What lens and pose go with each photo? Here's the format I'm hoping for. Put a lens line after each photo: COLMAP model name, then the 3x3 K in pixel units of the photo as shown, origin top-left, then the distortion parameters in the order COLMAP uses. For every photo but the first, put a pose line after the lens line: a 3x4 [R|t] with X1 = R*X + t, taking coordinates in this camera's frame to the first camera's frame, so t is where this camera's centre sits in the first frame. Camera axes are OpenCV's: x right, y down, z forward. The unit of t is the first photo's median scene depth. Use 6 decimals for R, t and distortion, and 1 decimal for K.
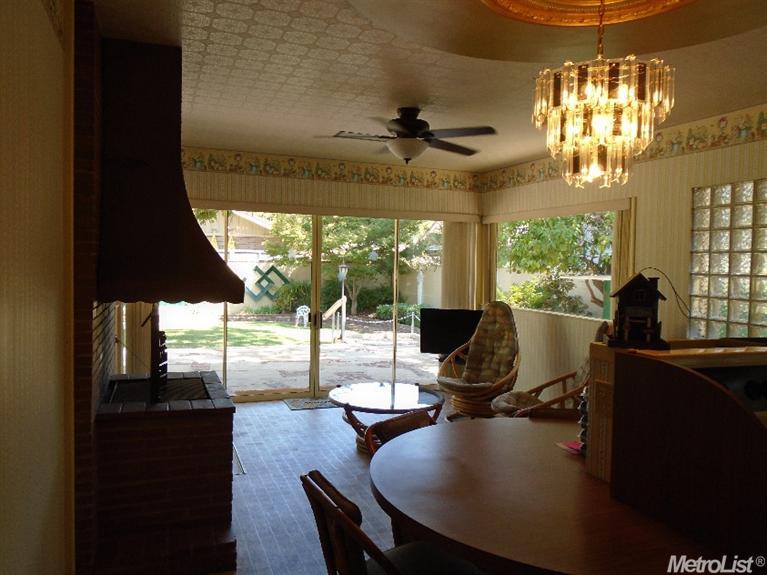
lens RADIAL K [[587.3, 0, 384.0], [0, 587.3, 287.9], [0, 0, 1]] dist [0.004770, -0.009223]
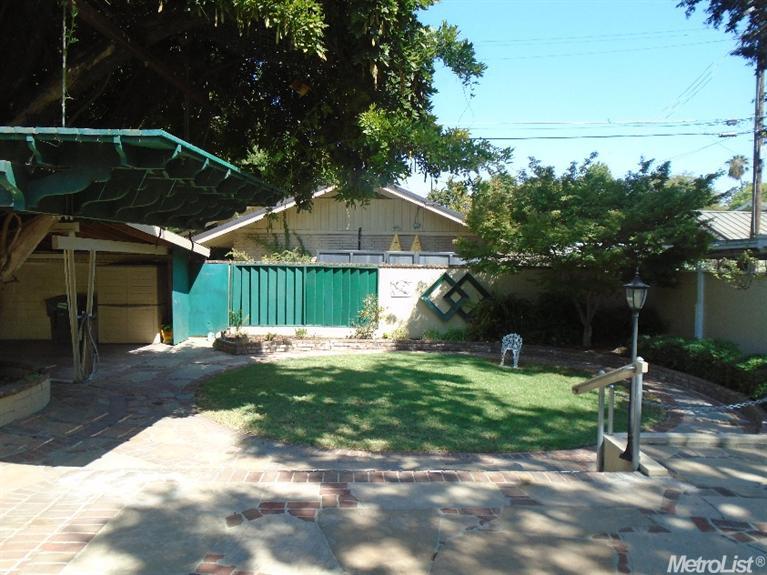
lens RADIAL K [[587.3, 0, 388.0], [0, 587.3, 285.7], [0, 0, 1]] dist [0.004770, -0.009223]
pose [[0.949330, 0.011976, -0.314054, -0.057725], [-0.014587, 0.999876, -0.005965, -0.016895], [0.313943, 0.010244, 0.949386, 0.297218]]
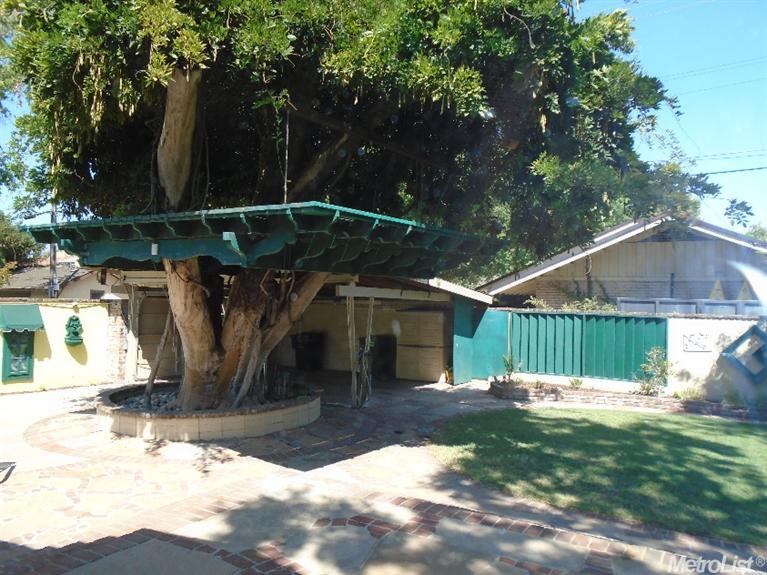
lens RADIAL K [[587.3, 0, 381.9], [0, 587.3, 288.1], [0, 0, 1]] dist [0.004770, -0.009223]
pose [[0.635103, -0.019311, -0.772186, 0.004308], [-0.049286, 0.996637, -0.065461, -0.017300], [0.770854, 0.079632, 0.632015, 0.321496]]
